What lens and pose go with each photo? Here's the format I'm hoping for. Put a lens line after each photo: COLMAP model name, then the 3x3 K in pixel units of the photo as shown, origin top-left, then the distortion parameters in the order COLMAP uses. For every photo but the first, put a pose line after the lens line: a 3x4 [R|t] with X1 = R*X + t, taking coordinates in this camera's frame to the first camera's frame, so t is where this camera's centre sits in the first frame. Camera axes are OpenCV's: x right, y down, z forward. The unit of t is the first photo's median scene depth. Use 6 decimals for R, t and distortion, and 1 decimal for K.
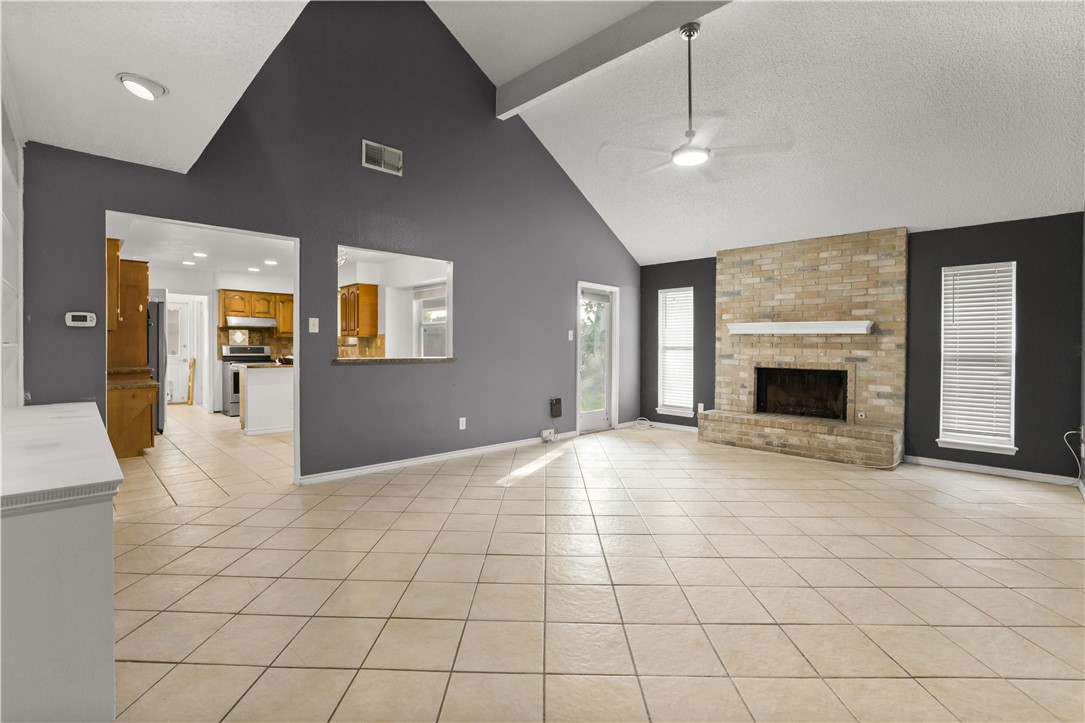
lens RADIAL K [[486.1, 0, 545.8], [0, 486.1, 353.2], [0, 0, 1]] dist [-0.049311, 0.015803]
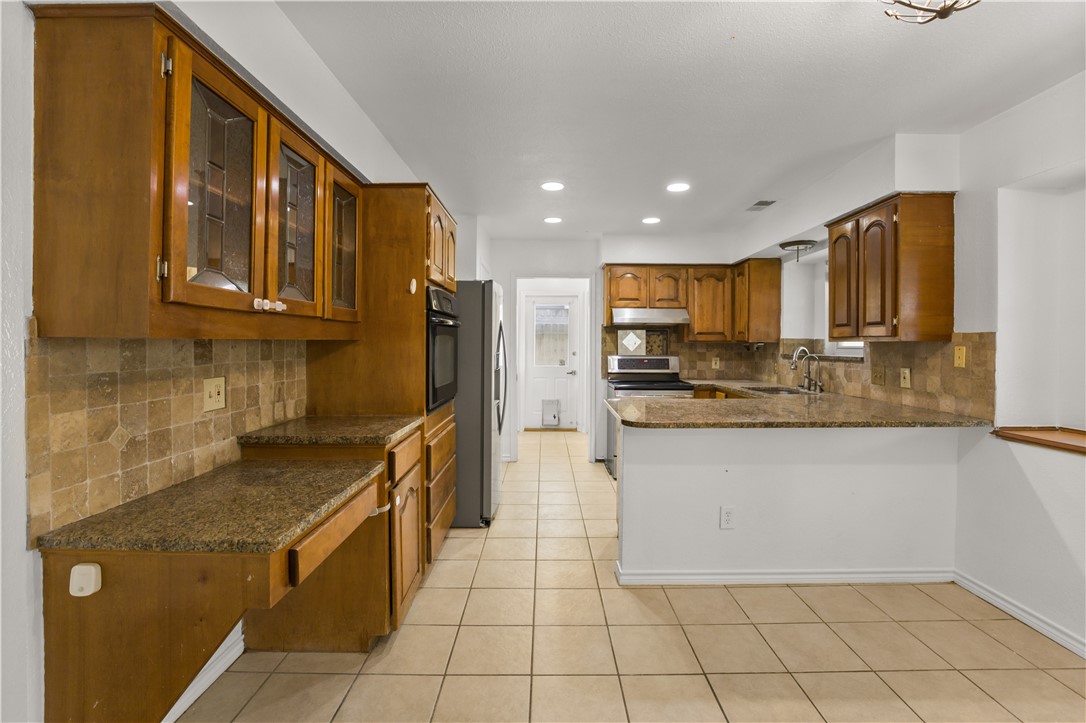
lens RADIAL K [[483.8, 0, 553.3], [0, 483.8, 346.5], [0, 0, 1]] dist [-0.013931, -0.000006]
pose [[0.709114, -0.000913, -0.705093, -0.399251], [-0.006805, 0.999944, -0.008139, -0.031827], [0.705061, 0.010570, 0.709068, 0.705710]]
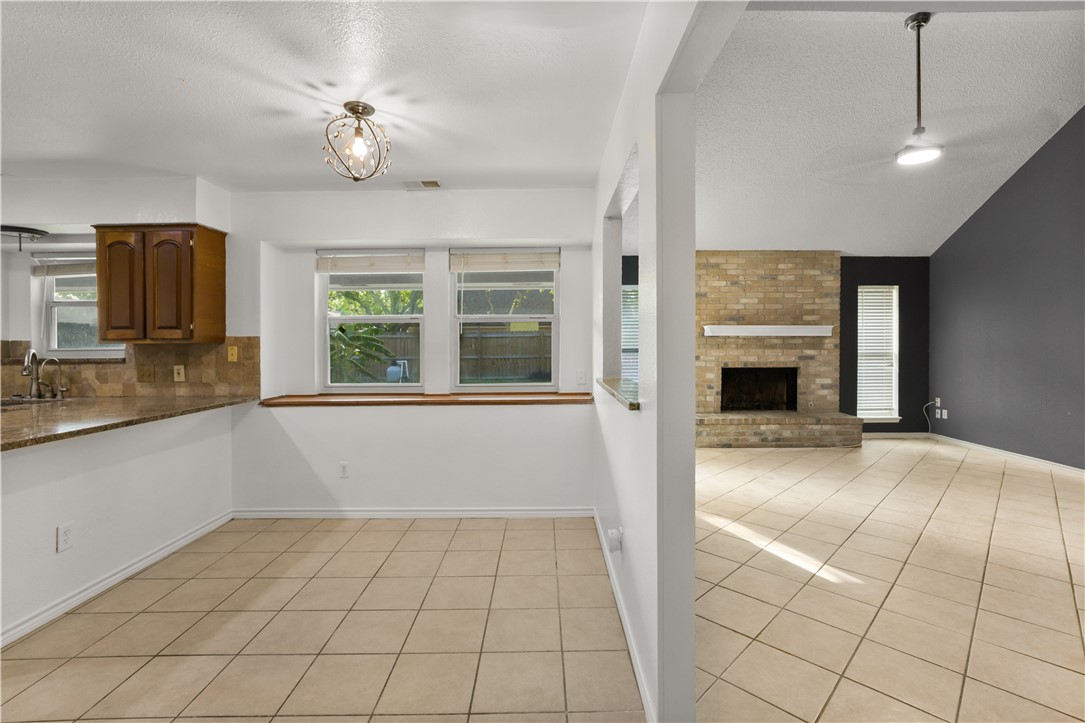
lens RADIAL K [[483.4, 0, 552.8], [0, 483.4, 346.5], [0, 0, 1]] dist [-0.013931, -0.000006]
pose [[0.704625, -0.019420, 0.709314, -0.591880], [0.021475, 0.999751, 0.006039, -0.032859], [-0.709255, 0.010977, 0.704866, 0.562946]]
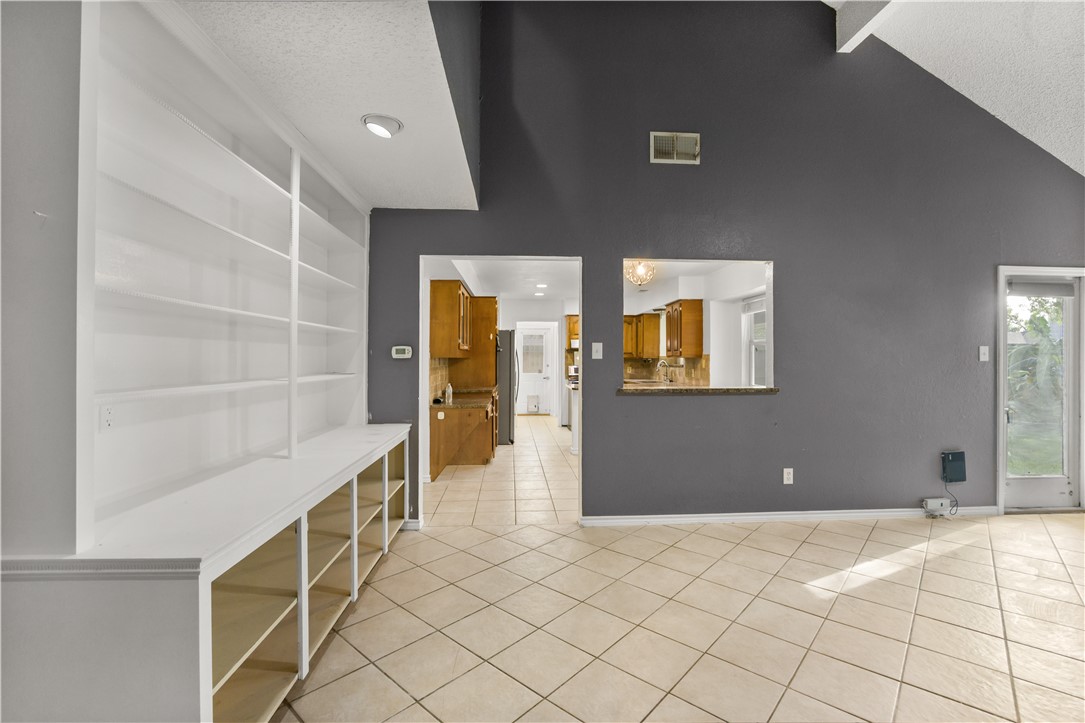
lens RADIAL K [[481.5, 0, 545.8], [0, 481.5, 360.8], [0, 0, 1]] dist [-0.046052, 0.014876]
pose [[0.747528, -0.005779, -0.664205, 0.031757], [-0.003271, 0.999918, -0.012382, -0.019626], [0.664222, 0.011428, 0.747448, 0.185060]]
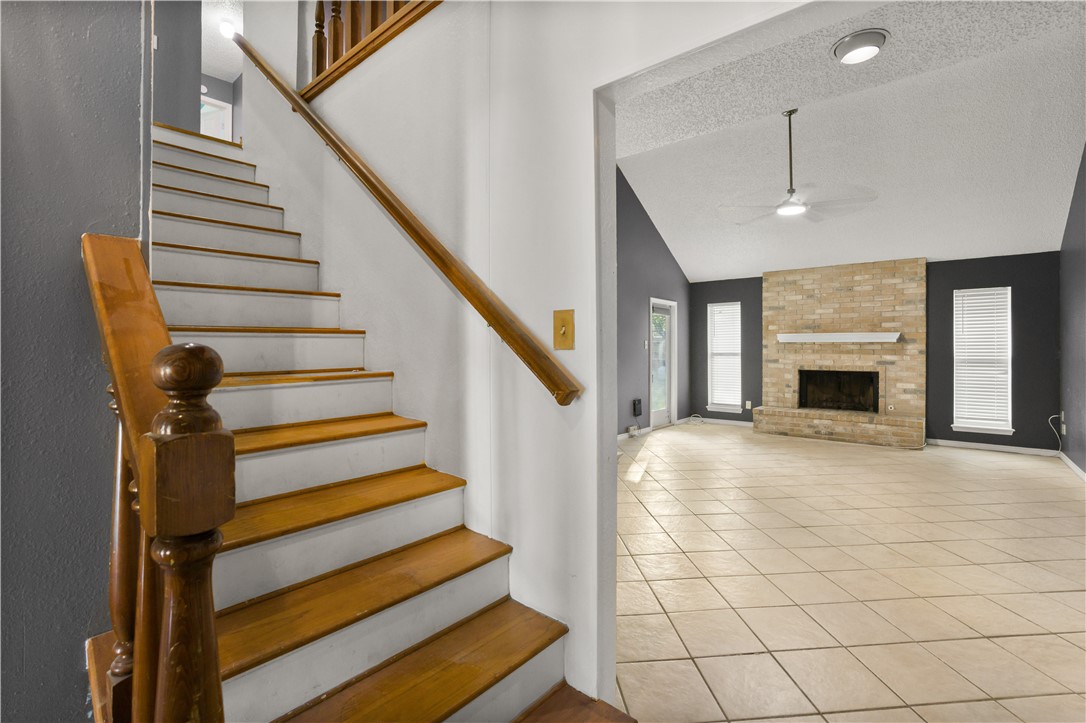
lens RADIAL K [[485.6, 0, 552.1], [0, 485.6, 352.9], [0, 0, 1]] dist [-0.048213, 0.015234]
pose [[0.995858, -0.011626, 0.090173, -0.304222], [0.012109, 0.999915, -0.004813, -0.015800], [-0.090110, 0.005885, 0.995914, -0.145156]]
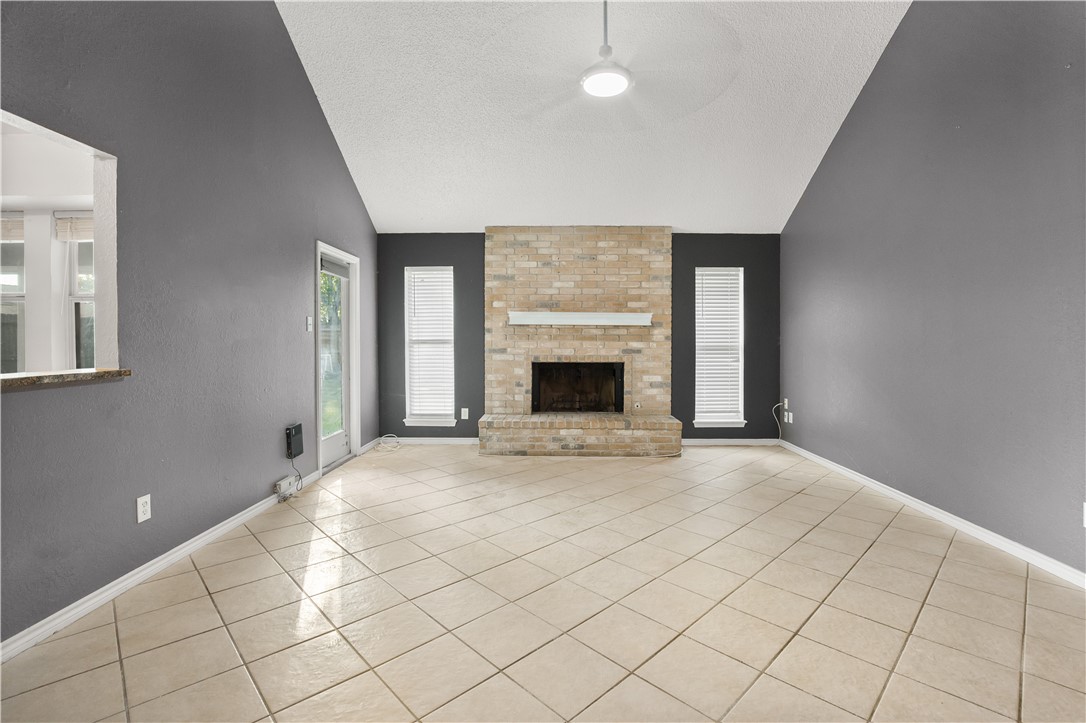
lens RADIAL K [[489.4, 0, 545.3], [0, 489.4, 342.9], [0, 0, 1]] dist [-0.050052, 0.015507]
pose [[0.717446, -0.013308, 0.696487, -0.188623], [0.016307, 0.999864, 0.002307, -0.008872], [-0.696423, 0.009702, 0.717566, 0.357622]]
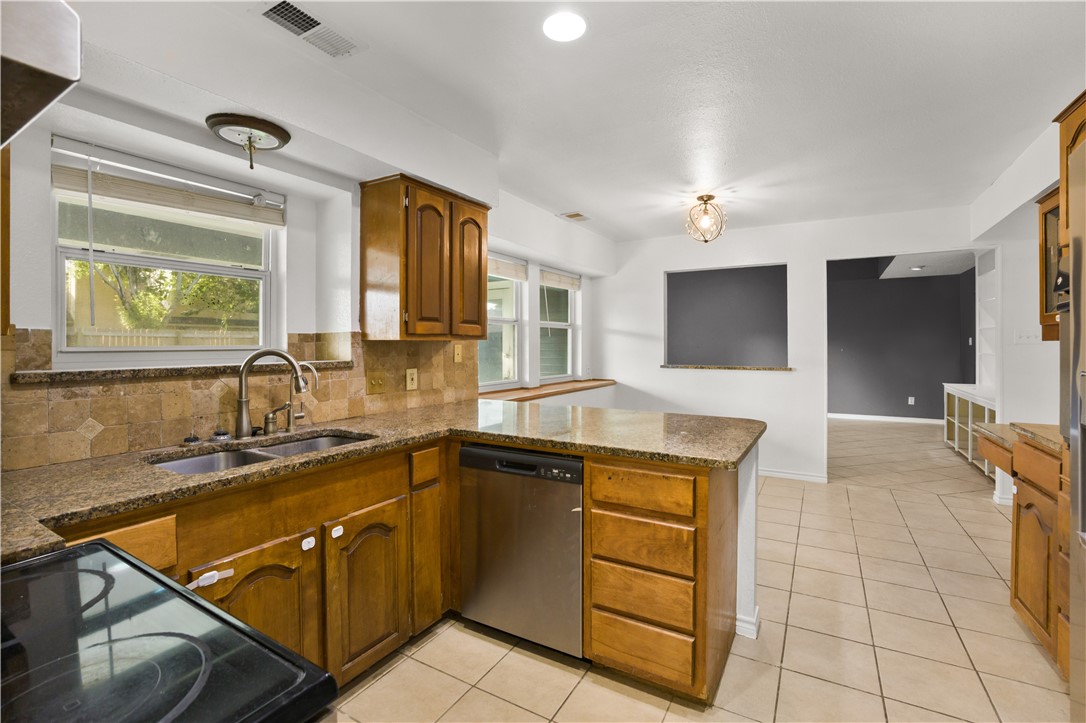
lens RADIAL K [[489.4, 0, 545.3], [0, 489.4, 342.9], [0, 0, 1]] dist [-0.050052, 0.015507]
pose [[-0.240603, -0.006904, 0.970599, -0.999074], [0.010164, 0.999902, 0.009632, -0.044630], [-0.970570, 0.012182, -0.240509, 1.322704]]
